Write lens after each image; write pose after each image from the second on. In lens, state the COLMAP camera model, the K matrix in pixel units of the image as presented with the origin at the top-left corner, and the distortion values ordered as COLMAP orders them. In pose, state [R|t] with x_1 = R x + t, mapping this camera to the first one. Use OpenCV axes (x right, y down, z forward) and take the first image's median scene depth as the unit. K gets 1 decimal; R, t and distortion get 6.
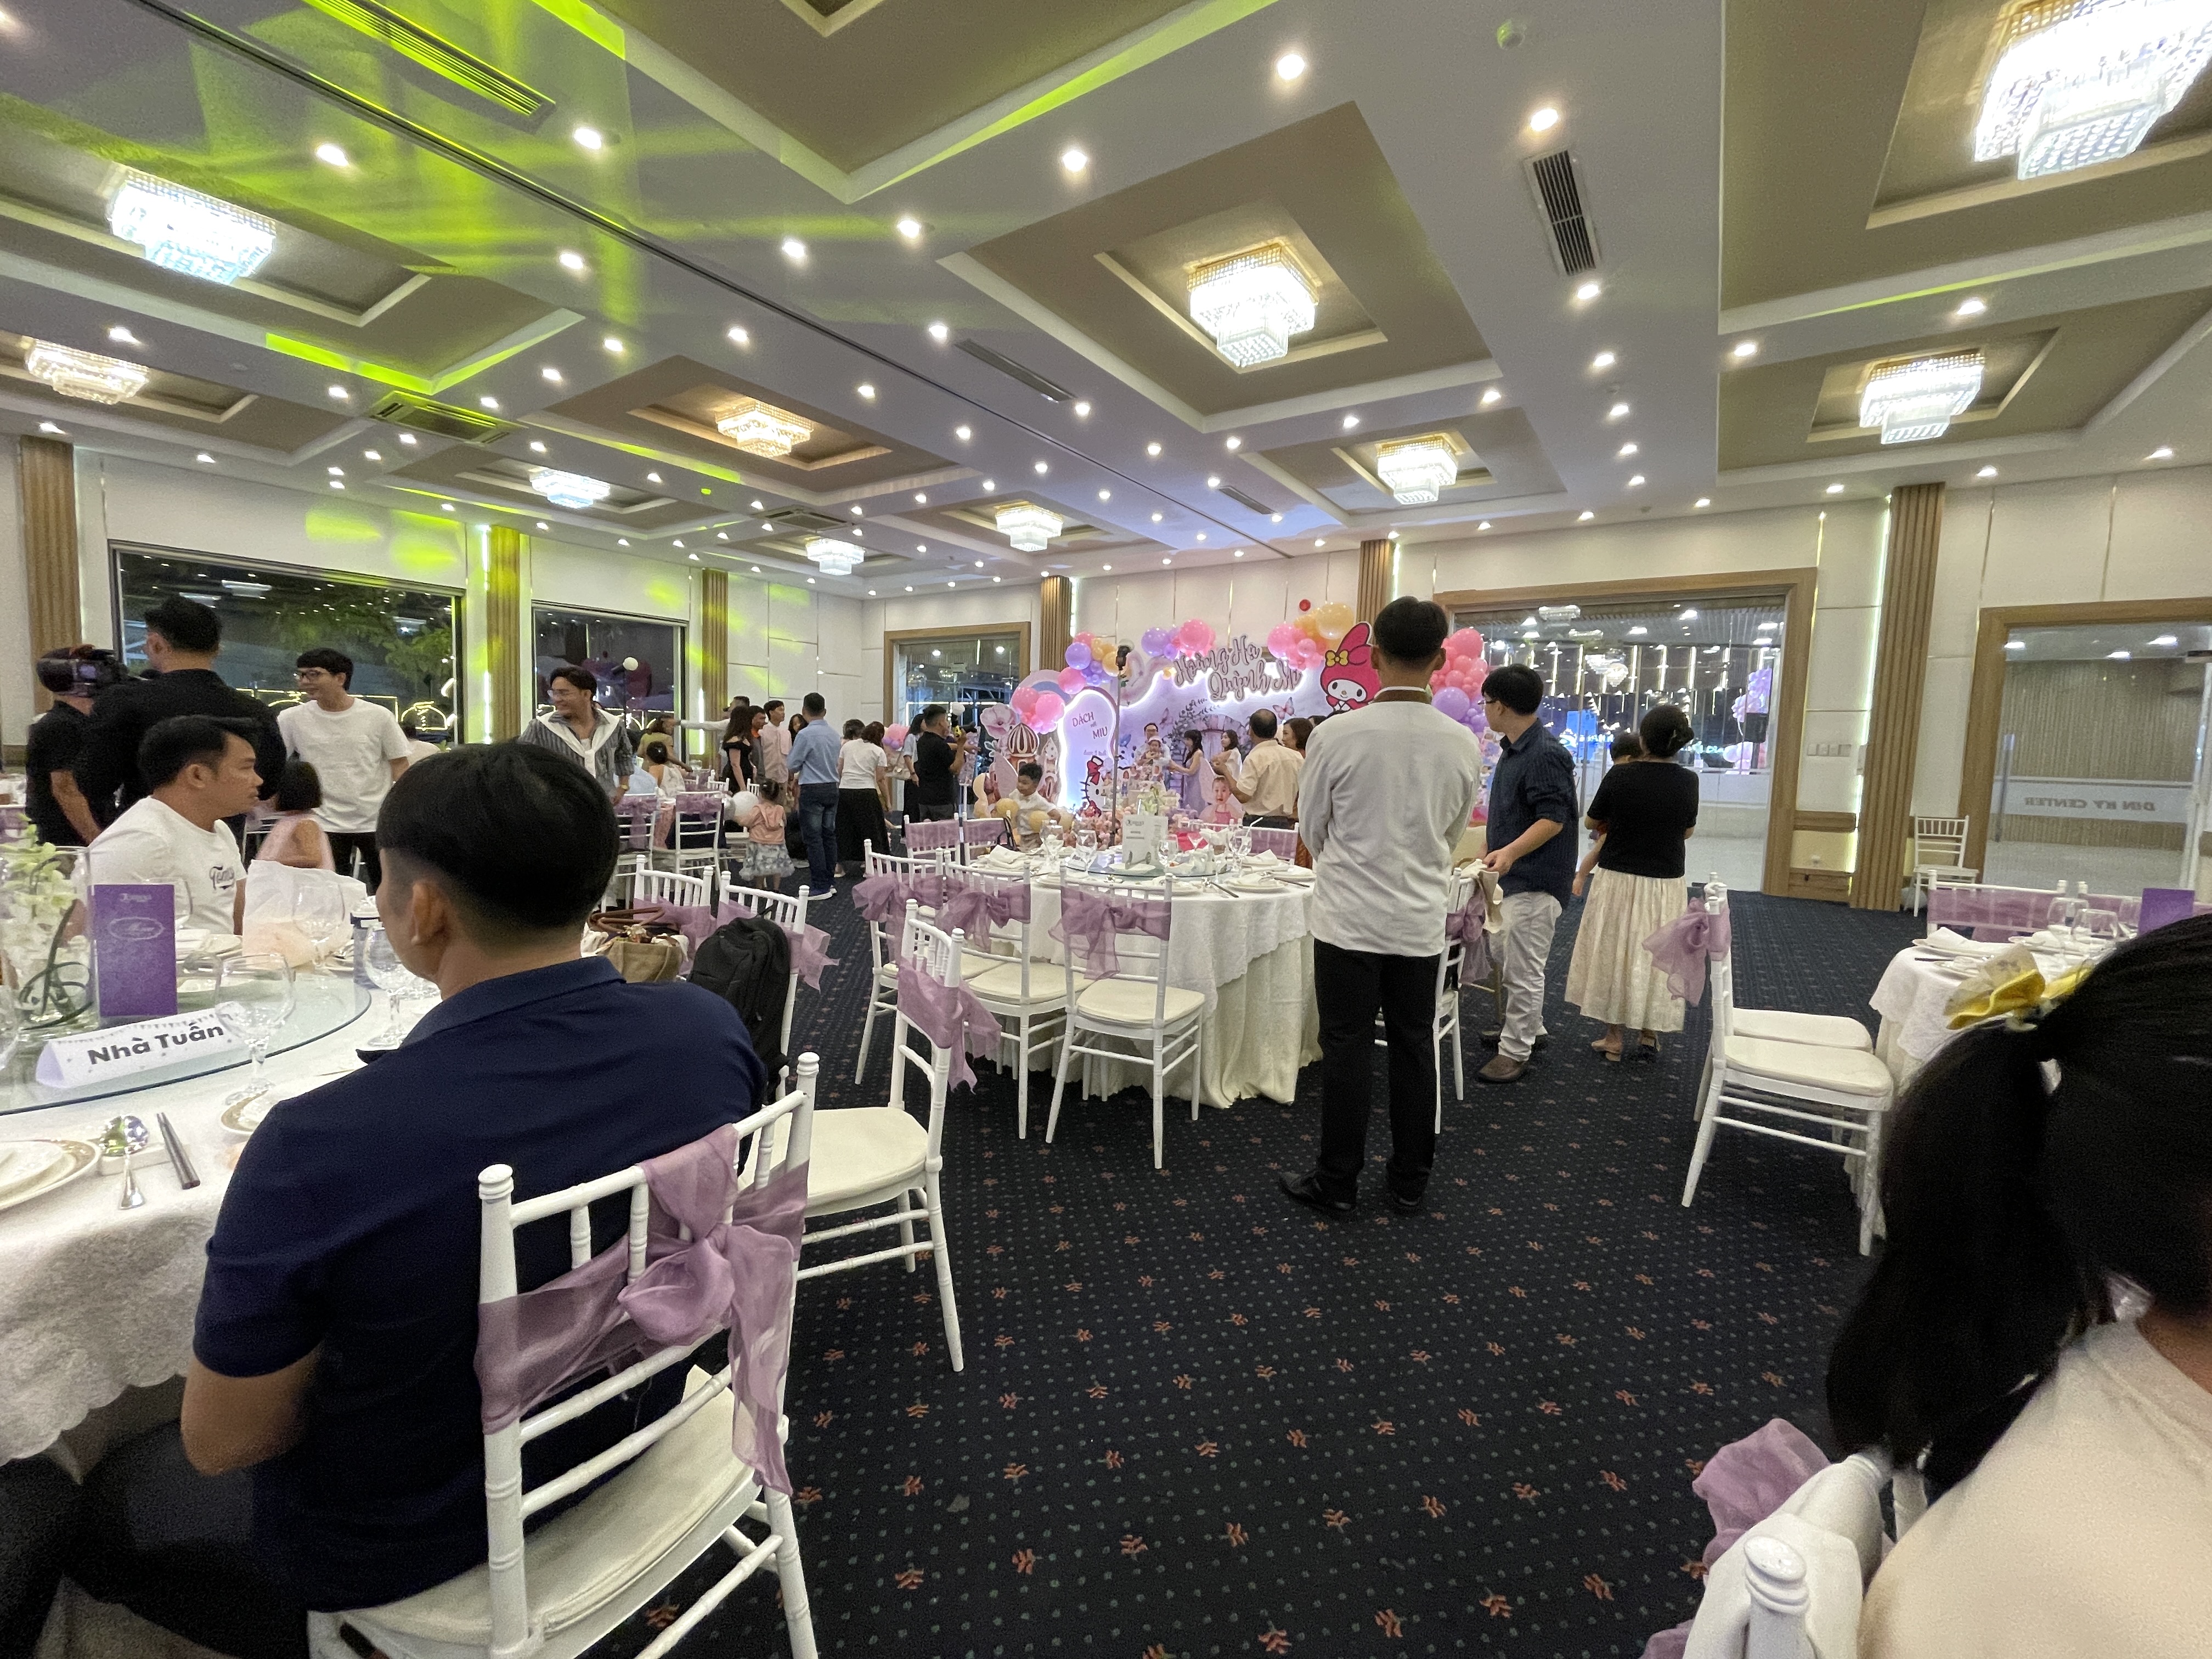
lens RADIAL K [[888.7, 0, 1105.8], [0, 888.7, 825.0], [0, 0, 1]] dist [-0.000097, -0.000003]
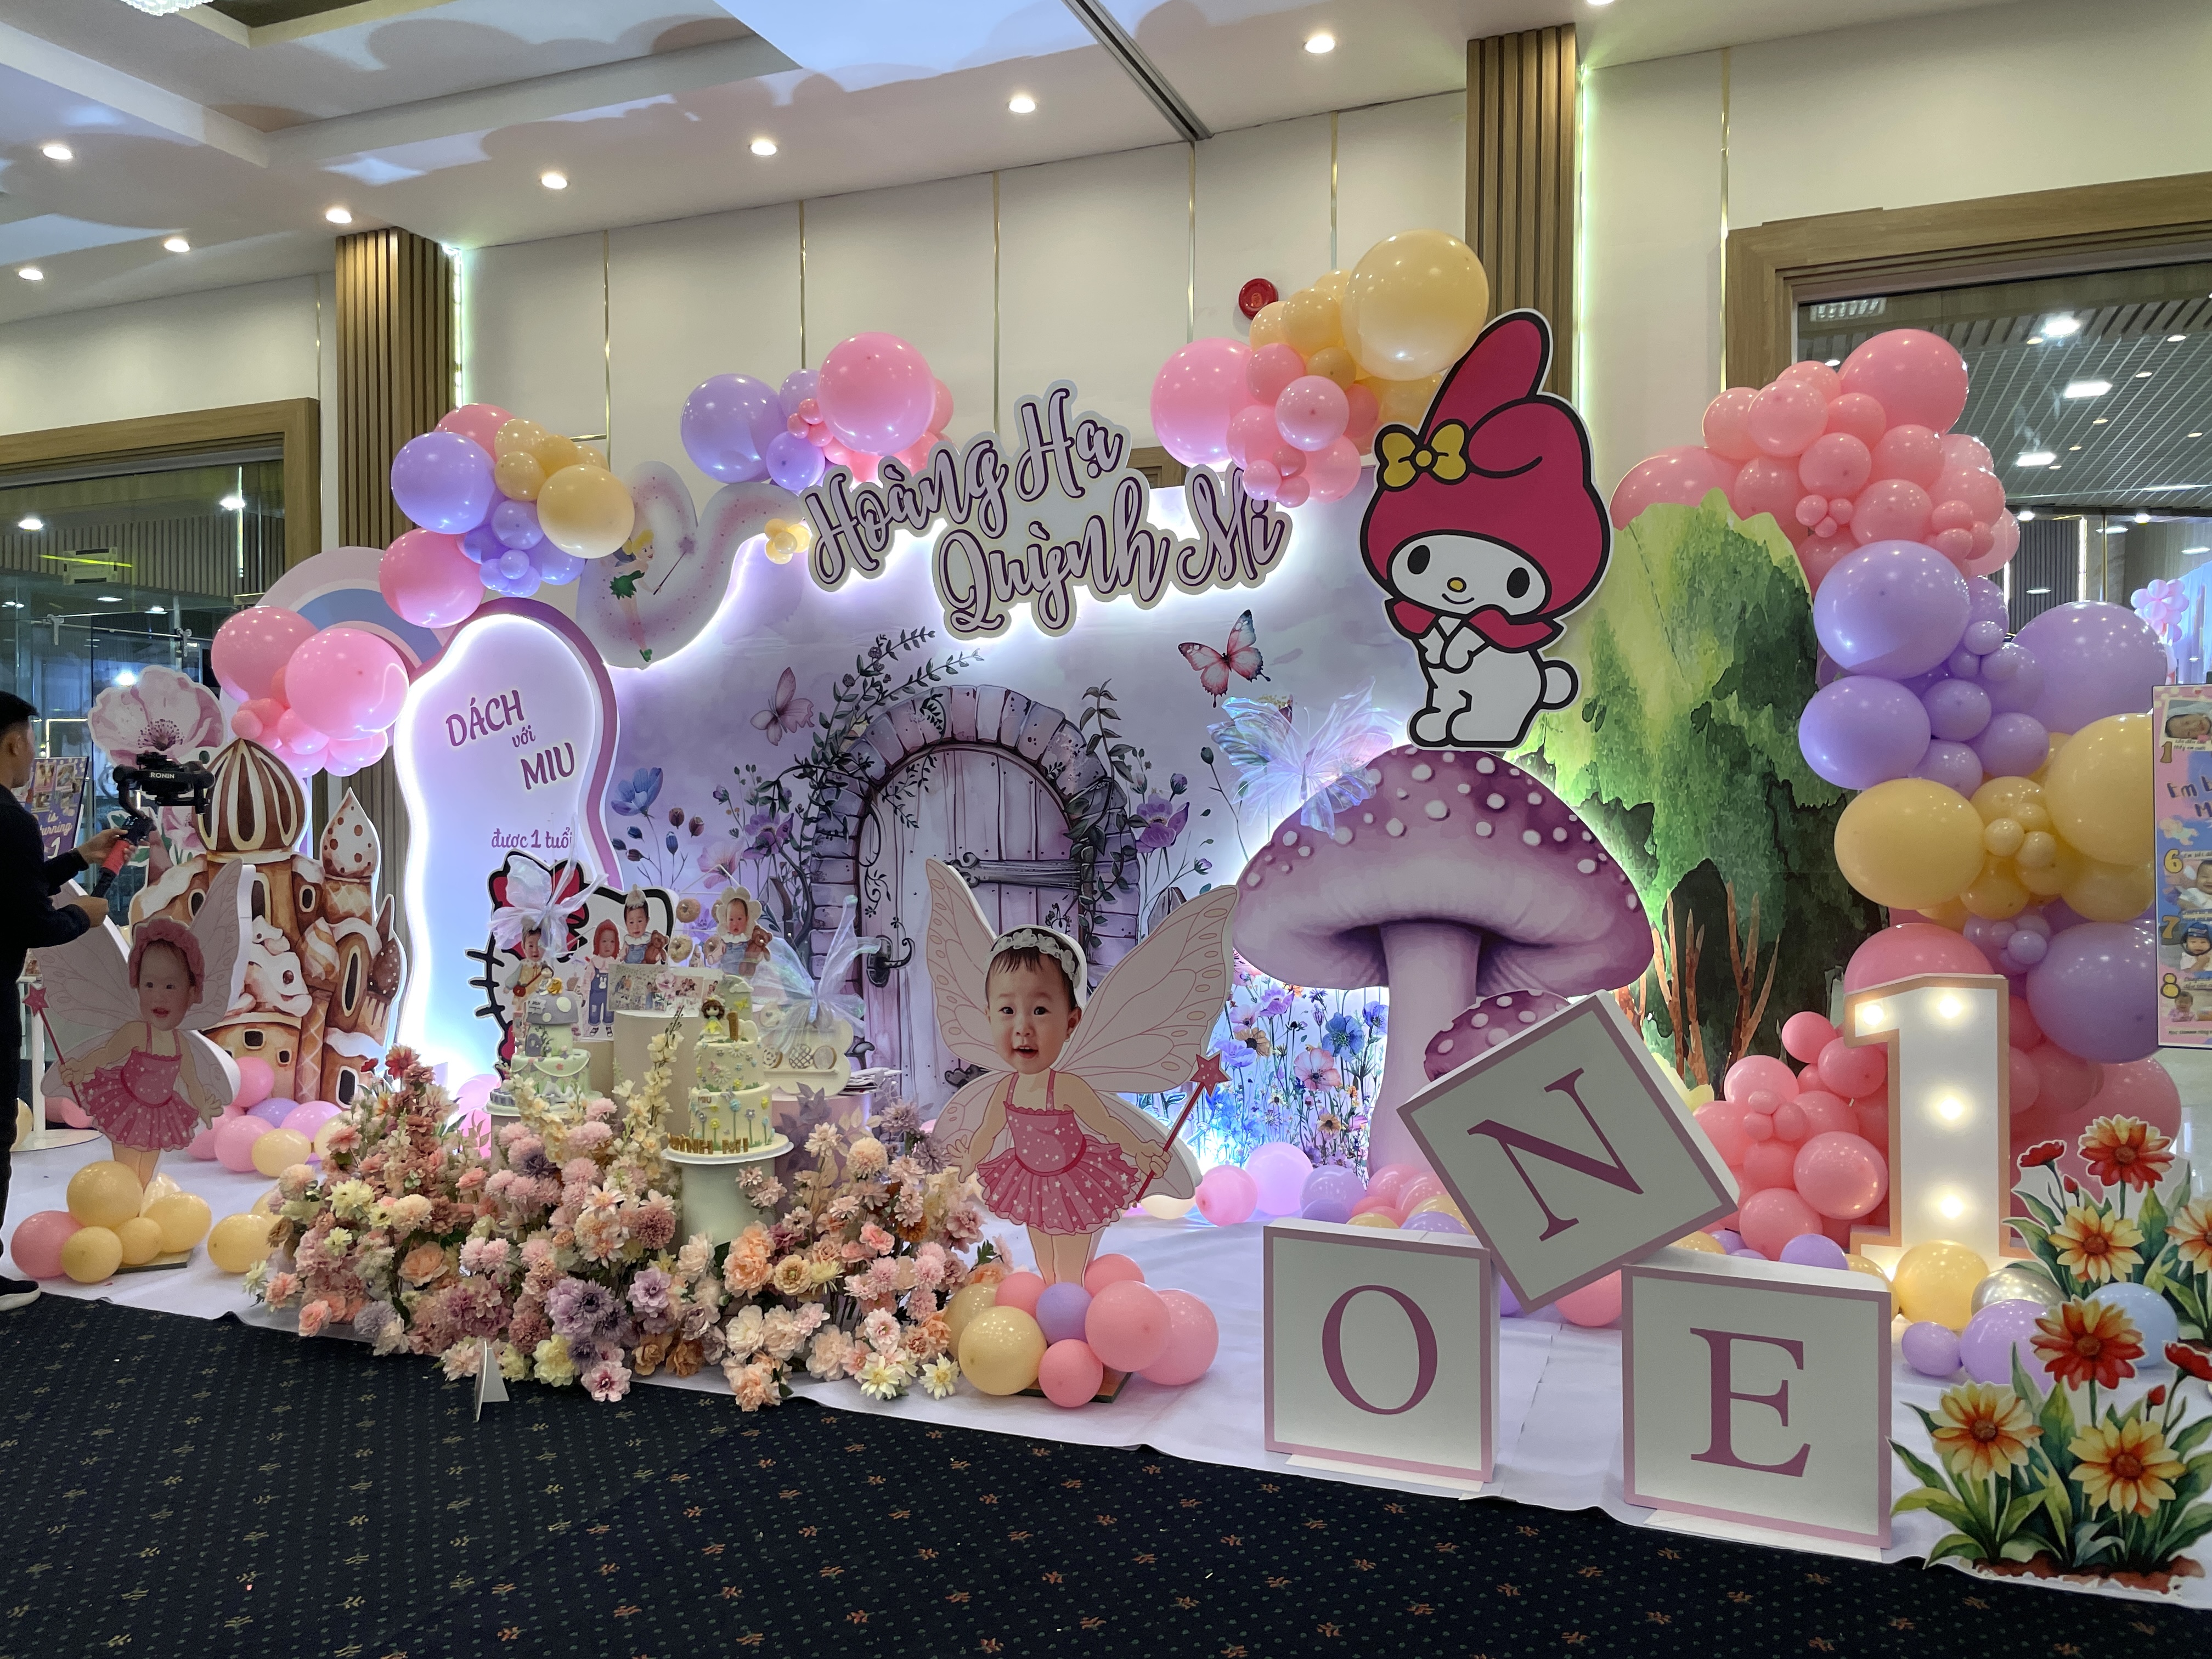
lens RADIAL K [[1674.0, 0, 1108.1], [0, 1674.0, 830.2], [0, 0, 1]] dist [0.060822, 0.000387]
pose [[0.974353, -0.038582, 0.221693, 0.049199], [0.052545, 0.996966, -0.057434, -0.047898], [-0.218804, 0.067610, 0.973424, 0.487894]]
